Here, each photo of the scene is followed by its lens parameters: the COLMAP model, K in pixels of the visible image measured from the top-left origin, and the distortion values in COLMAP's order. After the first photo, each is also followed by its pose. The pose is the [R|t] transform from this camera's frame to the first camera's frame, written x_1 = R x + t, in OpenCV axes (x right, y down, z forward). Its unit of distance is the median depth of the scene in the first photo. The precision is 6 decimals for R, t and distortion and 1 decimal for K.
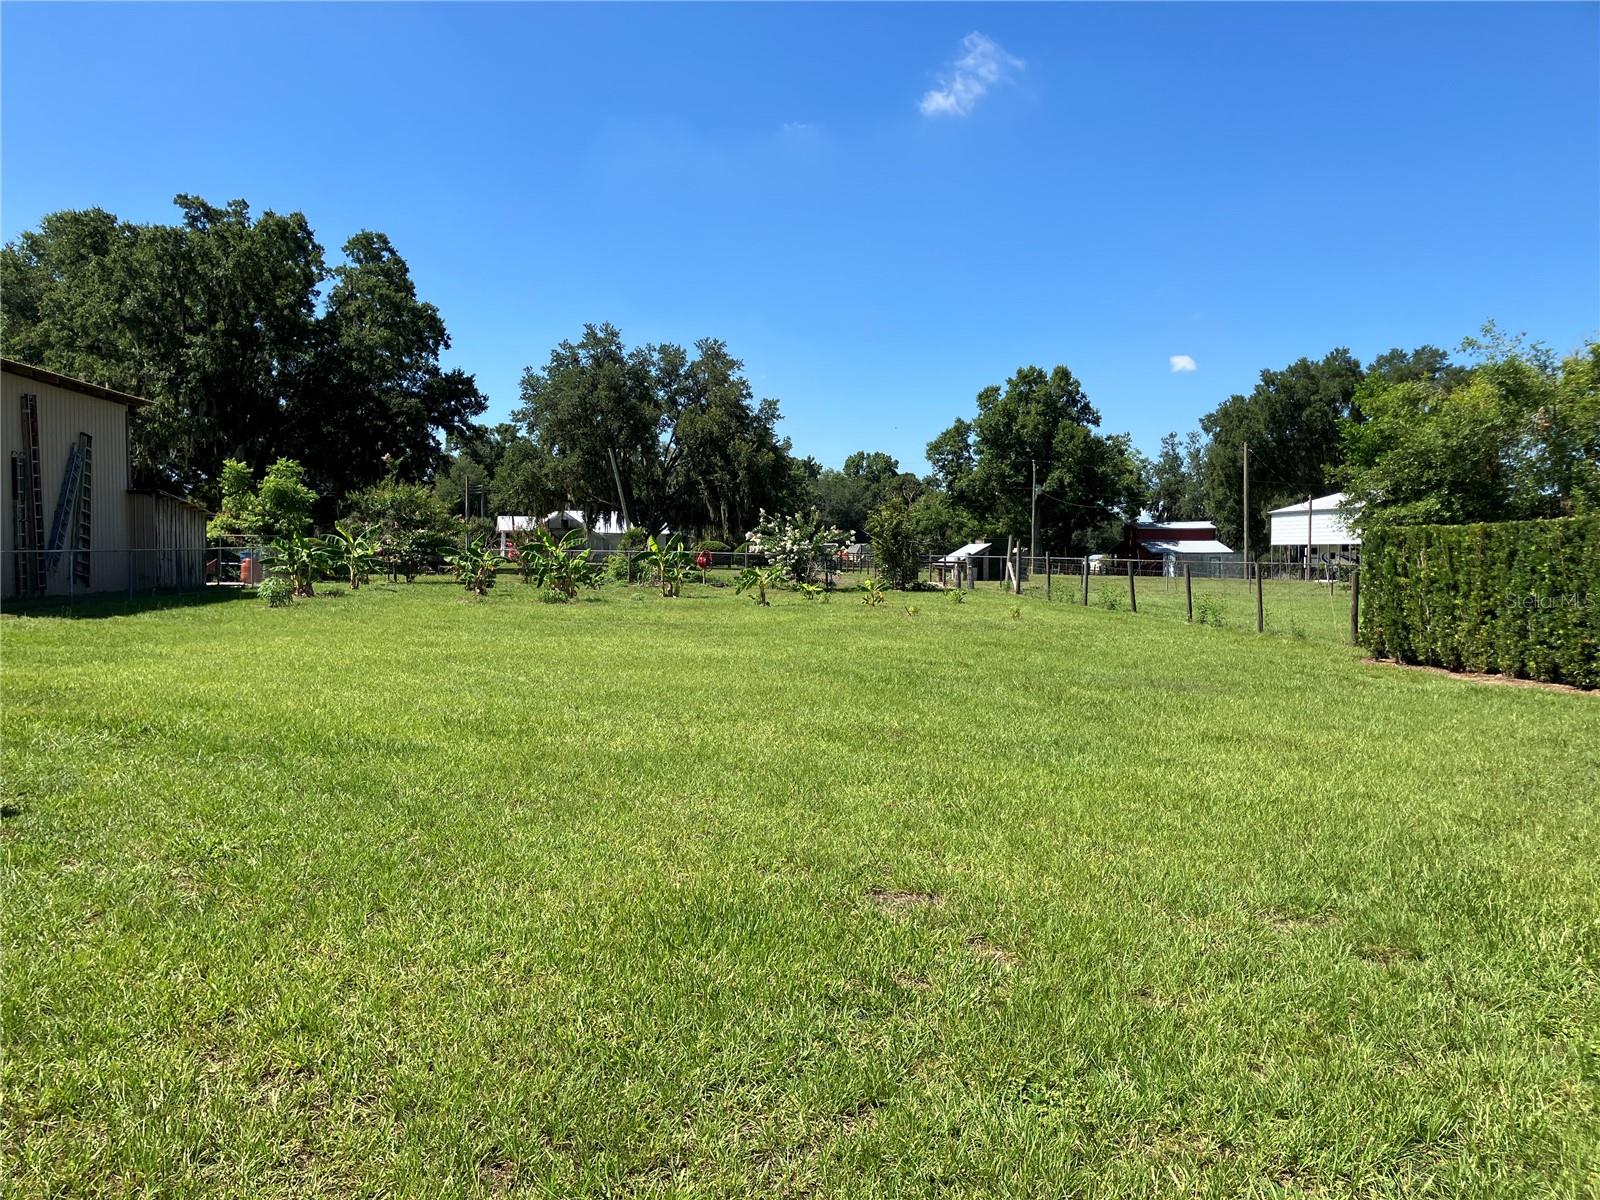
lens RADIAL K [[1301.2, 0, 800.0], [0, 1301.2, 600.0], [0, 0, 1]] dist [0.051479, 0.000134]
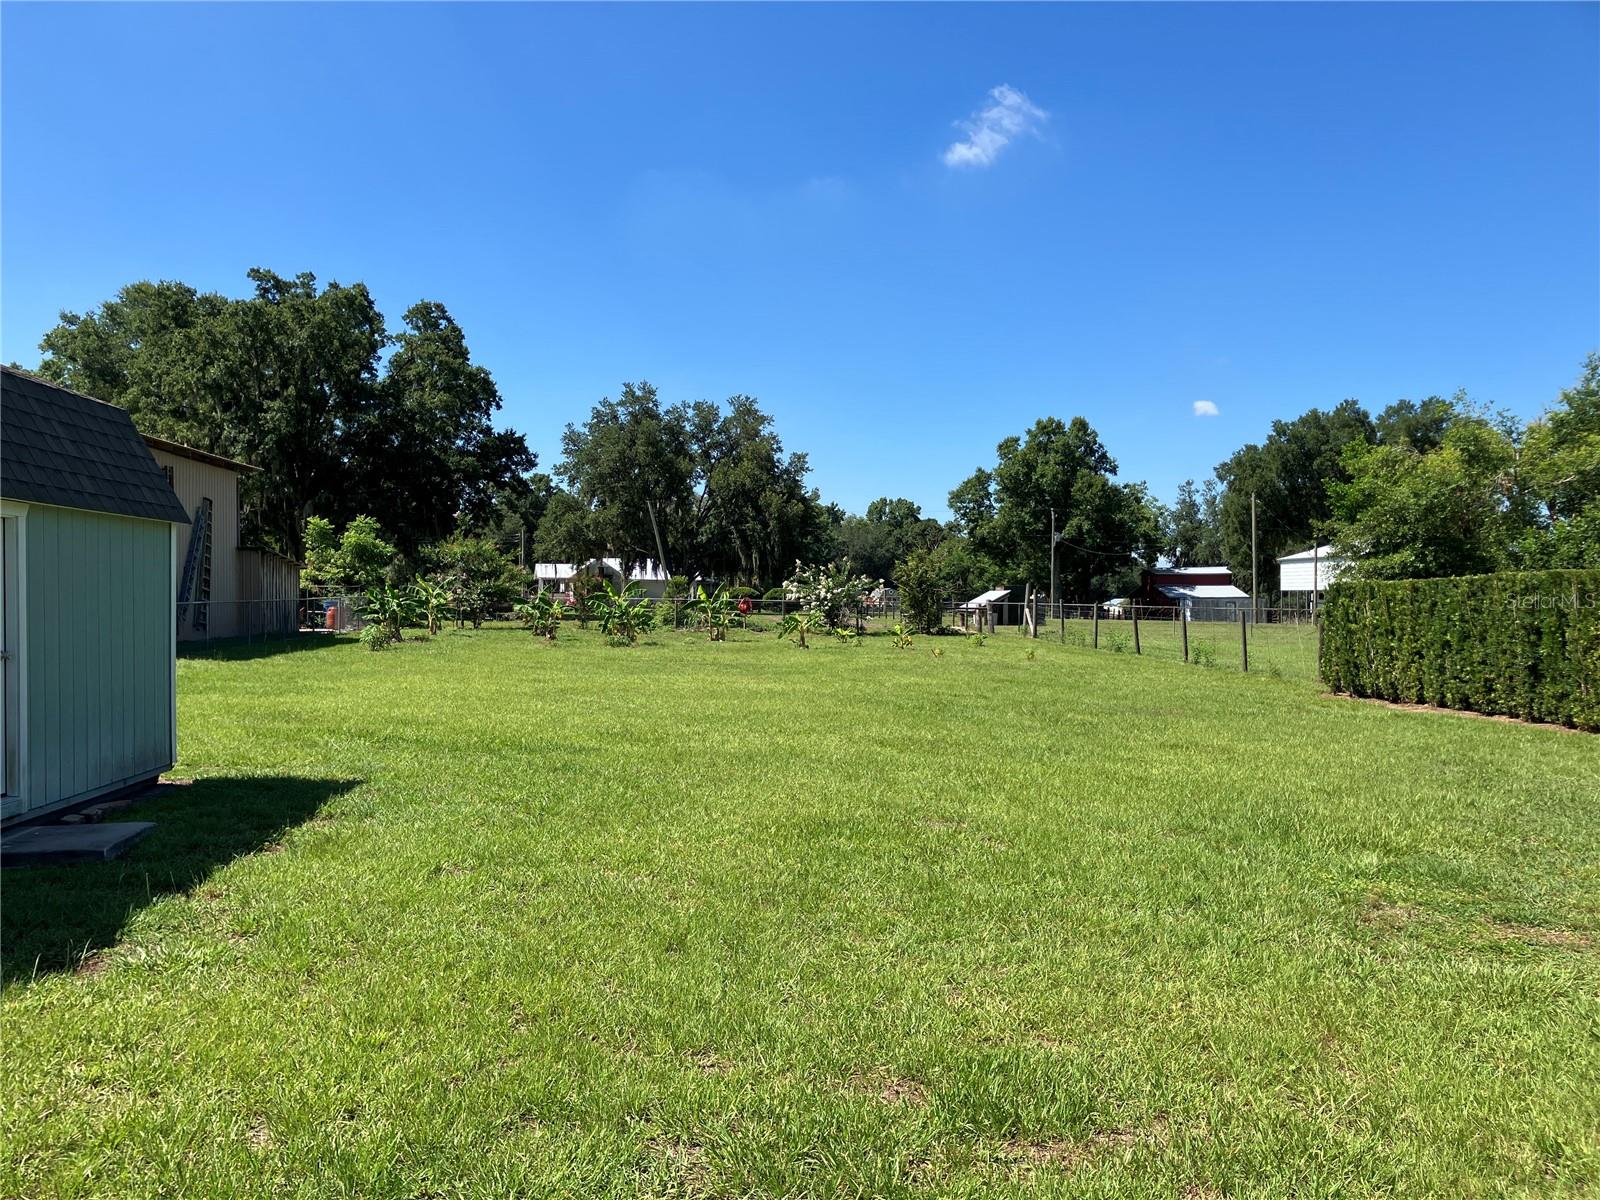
lens RADIAL K [[1301.2, 0, 800.0], [0, 1301.2, 600.0], [0, 0, 1]] dist [0.051479, 0.000134]
pose [[0.999854, -0.002265, -0.016915, -0.006171], [0.001690, 0.999424, -0.033901, 0.000185], [0.016982, 0.033868, 0.999282, -0.056960]]
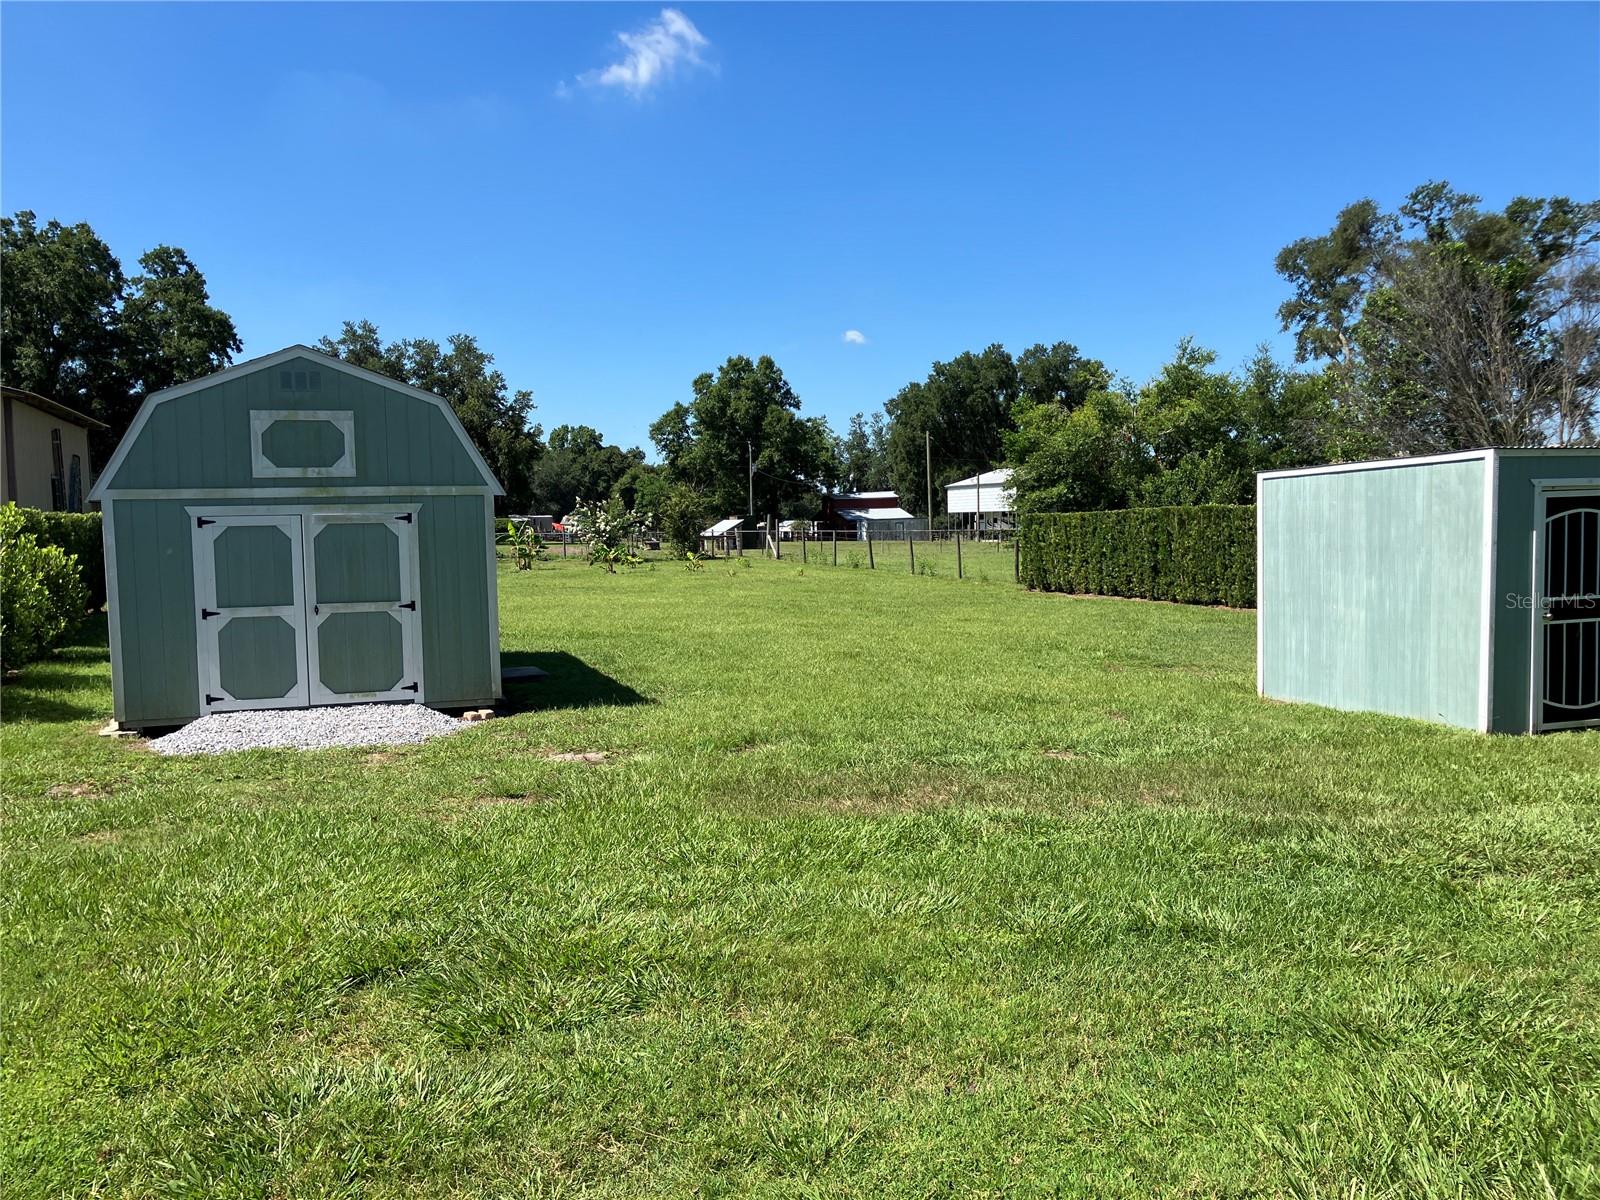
lens RADIAL K [[1291.7, 0, 782.4], [0, 1291.7, 594.8], [0, 0, 1]] dist [0.195929, -0.585330]
pose [[0.974074, -0.036144, 0.223323, -0.079576], [0.031400, 0.999200, 0.024759, -0.000362], [-0.224040, -0.017105, 0.974430, -0.181323]]
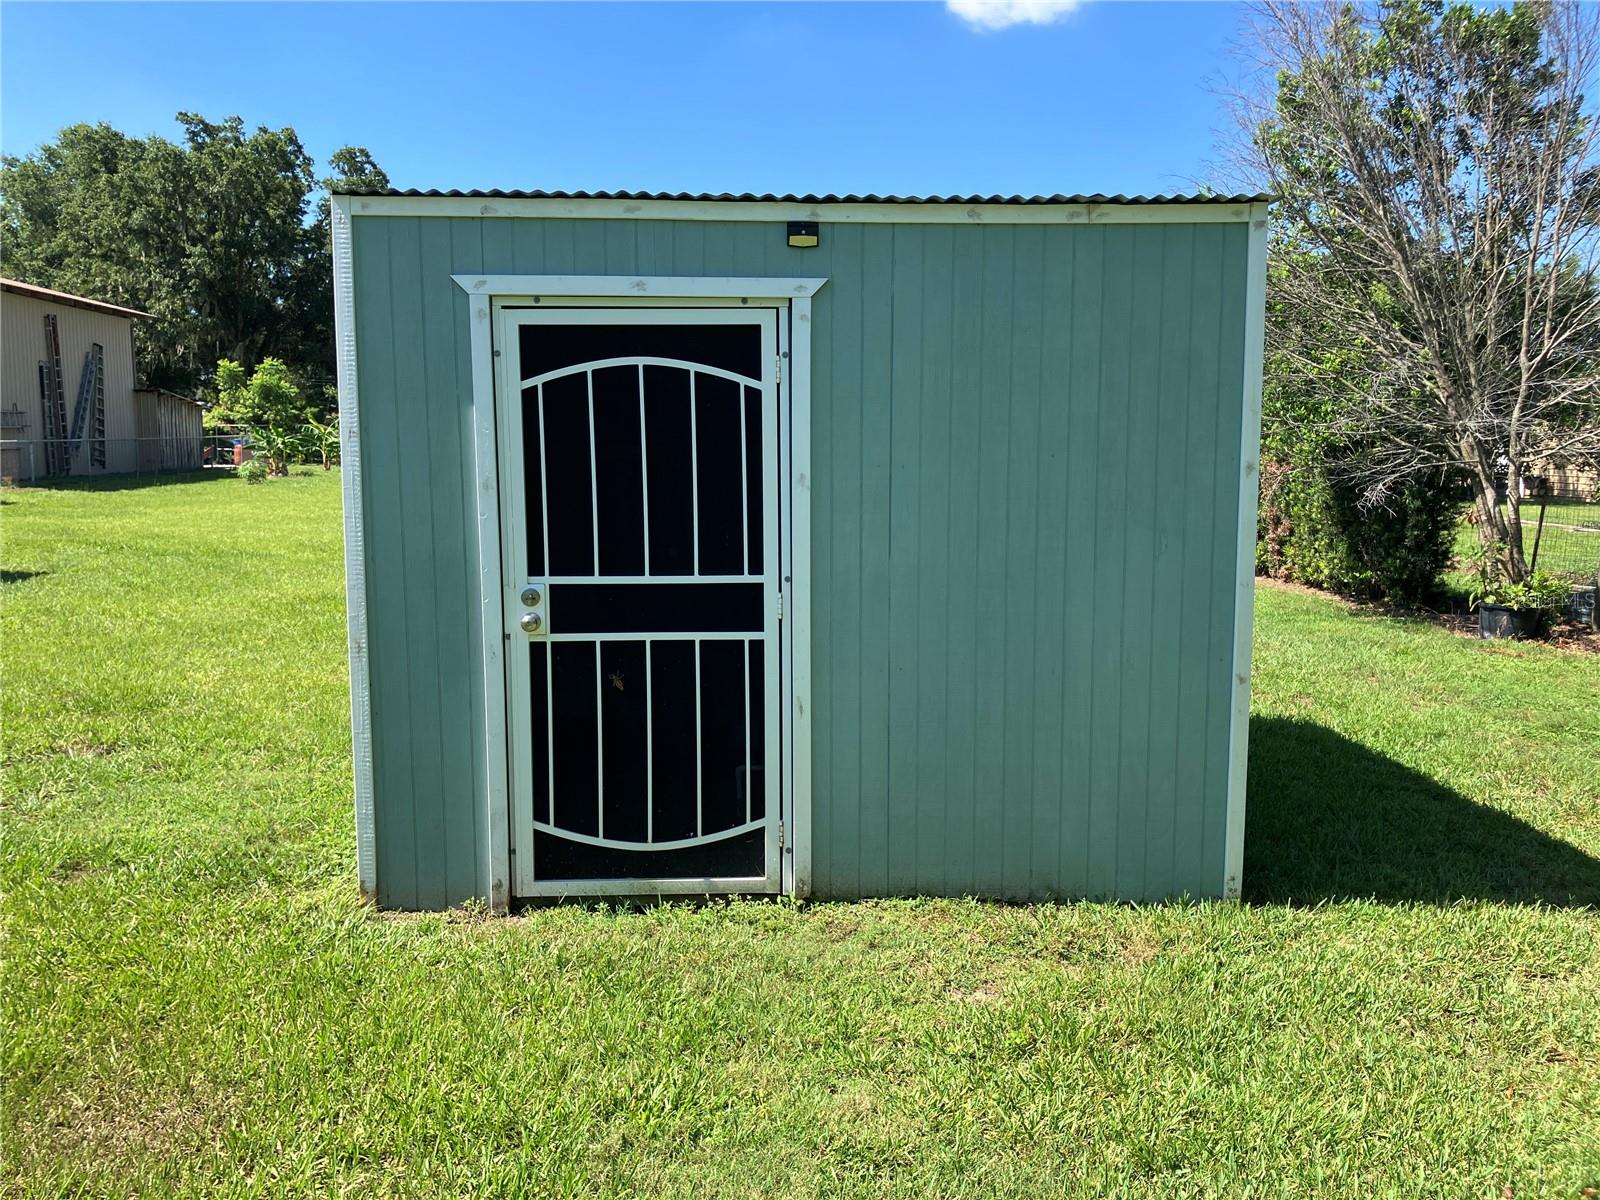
lens RADIAL K [[1275.2, 0, 856.0], [0, 1275.2, 579.3], [0, 0, 1]] dist [0.007260, 0.000476]
pose [[0.999656, -0.004175, 0.025877, 0.066325], [0.002212, 0.997149, 0.075428, 0.002348], [-0.026118, -0.075345, 0.996815, -0.109945]]
